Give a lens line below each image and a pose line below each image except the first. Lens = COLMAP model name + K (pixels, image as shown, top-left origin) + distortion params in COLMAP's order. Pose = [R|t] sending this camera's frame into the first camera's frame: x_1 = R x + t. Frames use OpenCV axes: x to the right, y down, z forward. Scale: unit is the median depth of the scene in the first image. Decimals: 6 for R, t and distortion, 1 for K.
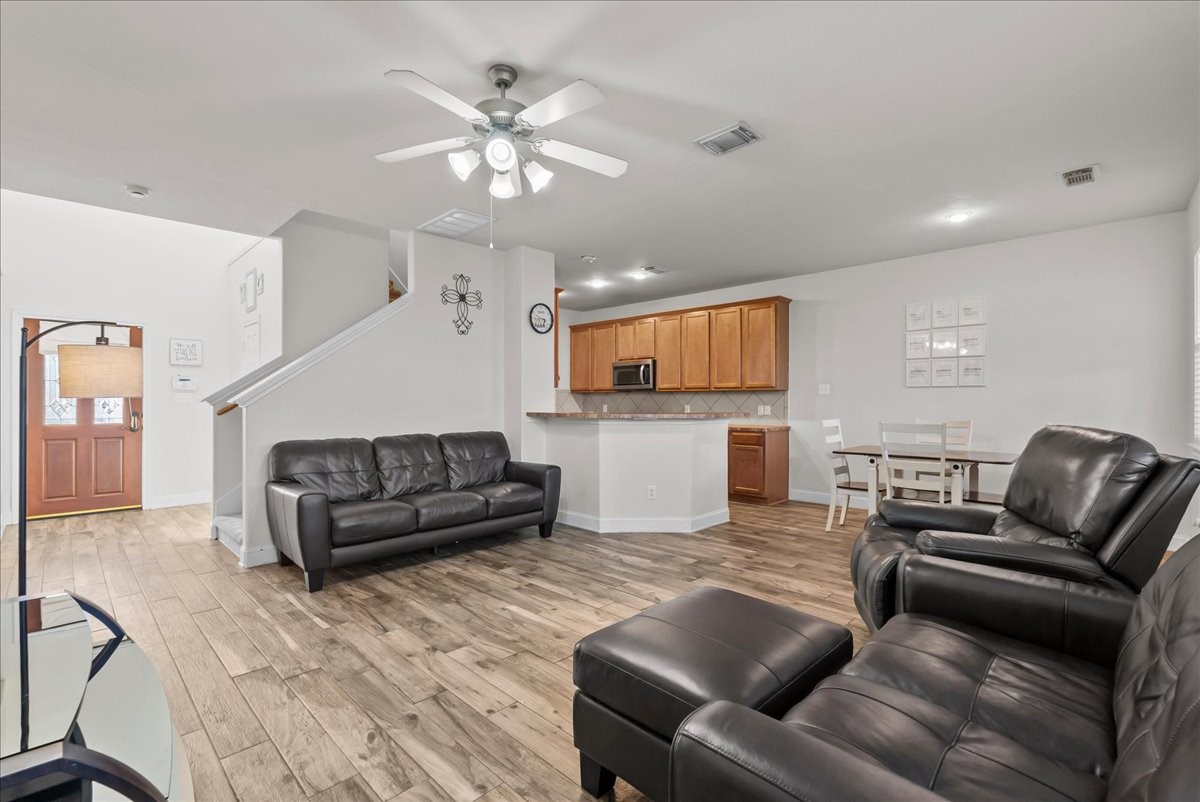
lens RADIAL K [[533.7, 0, 595.3], [0, 533.7, 401.0], [0, 0, 1]] dist [-0.009090, 0.002089]
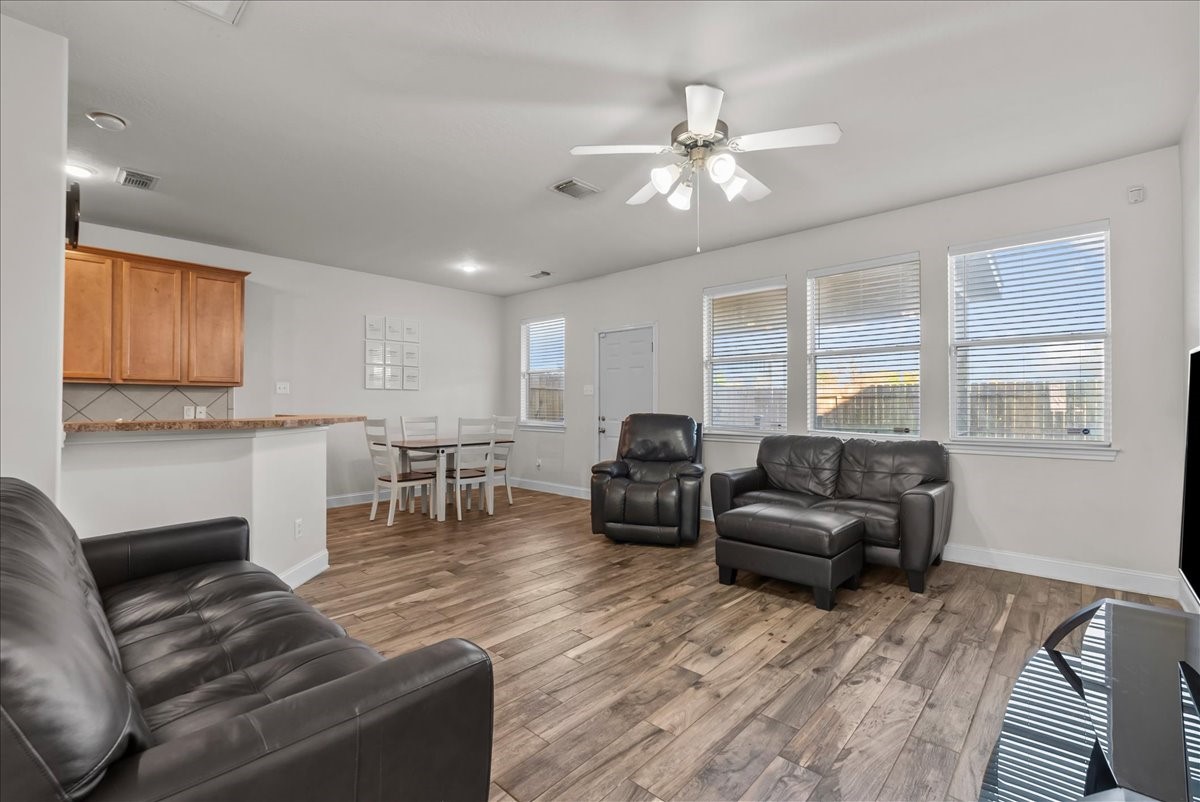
lens RADIAL K [[533.7, 0, 594.3], [0, 533.7, 399.3], [0, 0, 1]] dist [-0.009090, 0.002089]
pose [[-0.037186, 0.006389, 0.999288, -0.708522], [-0.003549, 0.999972, -0.006525, 0.001947], [-0.999302, -0.003789, -0.037162, 0.724357]]
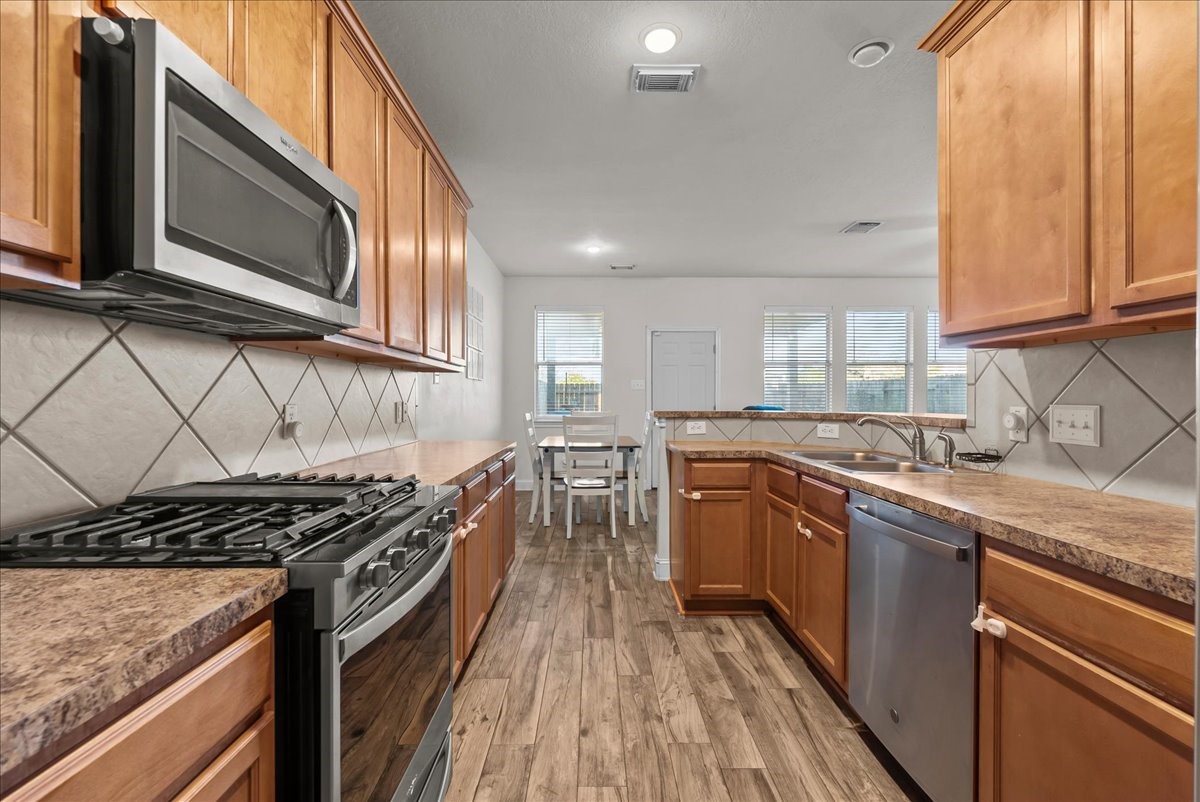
lens RADIAL K [[533.7, 0, 589.6], [0, 533.7, 397.6], [0, 0, 1]] dist [-0.009090, 0.002089]
pose [[-0.706744, -0.003742, 0.707460, -0.202497], [-0.006265, 0.999980, -0.000970, 0.006408], [-0.707442, -0.005118, -0.706753, 1.894146]]
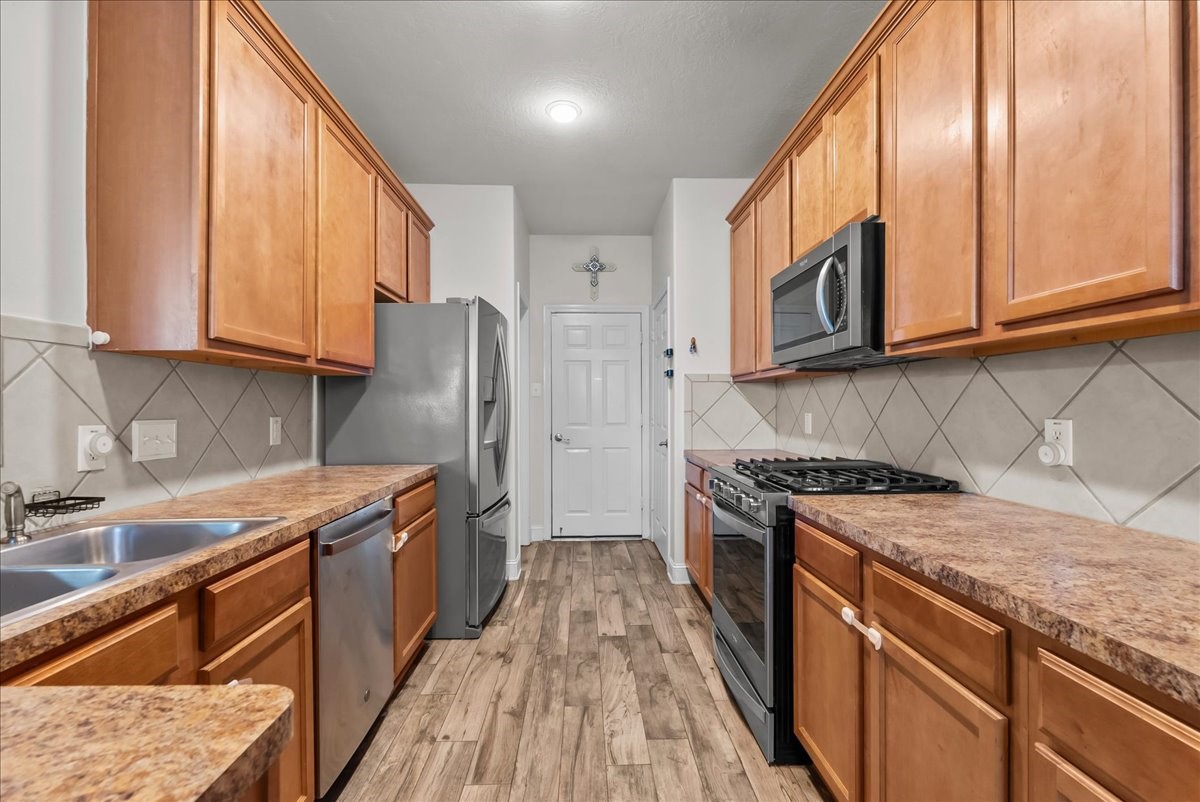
lens RADIAL K [[533.7, 0, 597.8], [0, 533.7, 401.7], [0, 0, 1]] dist [-0.009090, 0.002089]
pose [[0.731379, -0.013480, -0.681838, 0.317333], [0.010841, 0.999908, -0.008140, 0.002473], [0.681885, -0.001439, 0.731458, 1.310463]]
